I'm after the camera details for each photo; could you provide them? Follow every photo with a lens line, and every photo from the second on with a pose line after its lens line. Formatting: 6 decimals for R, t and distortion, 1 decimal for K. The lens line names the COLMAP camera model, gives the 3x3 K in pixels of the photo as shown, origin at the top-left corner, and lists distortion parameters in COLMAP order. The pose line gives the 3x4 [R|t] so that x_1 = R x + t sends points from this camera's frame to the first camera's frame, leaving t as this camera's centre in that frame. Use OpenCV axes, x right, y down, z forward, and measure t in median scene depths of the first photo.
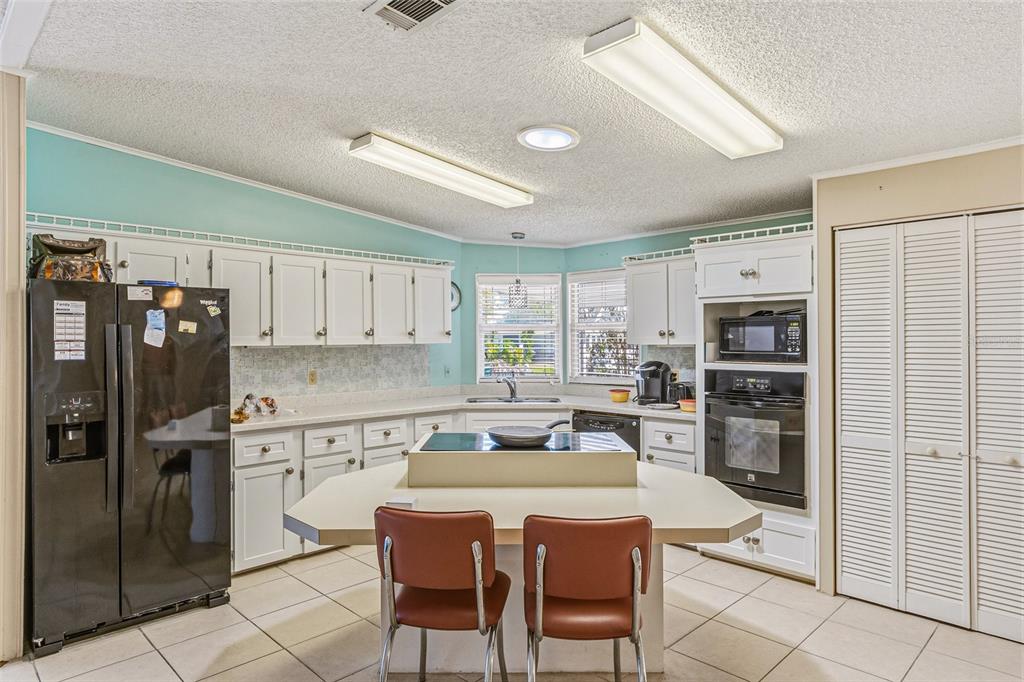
lens RADIAL K [[610.6, 0, 506.1], [0, 610.6, 341.4], [0, 0, 1]] dist [-0.005289, 0.001509]
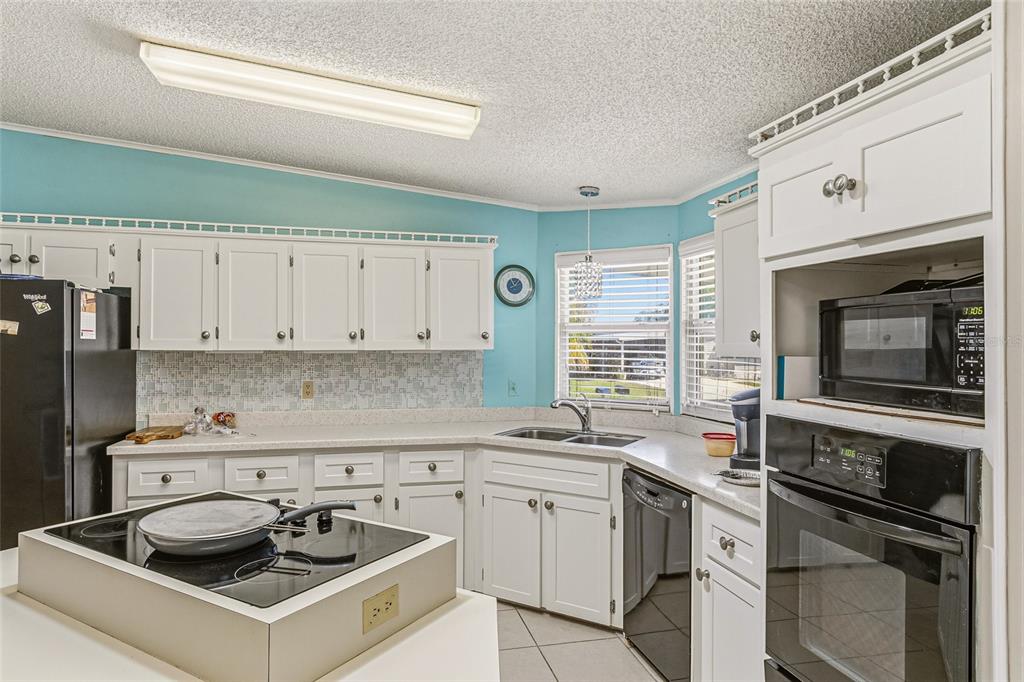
lens RADIAL K [[610.6, 0, 514.1], [0, 610.6, 340.2], [0, 0, 1]] dist [-0.005289, 0.001509]
pose [[0.860041, 0.004500, -0.510205, 0.343738], [-0.008578, 0.999947, -0.005640, -0.005032], [0.510152, 0.009227, 0.860035, 0.446282]]
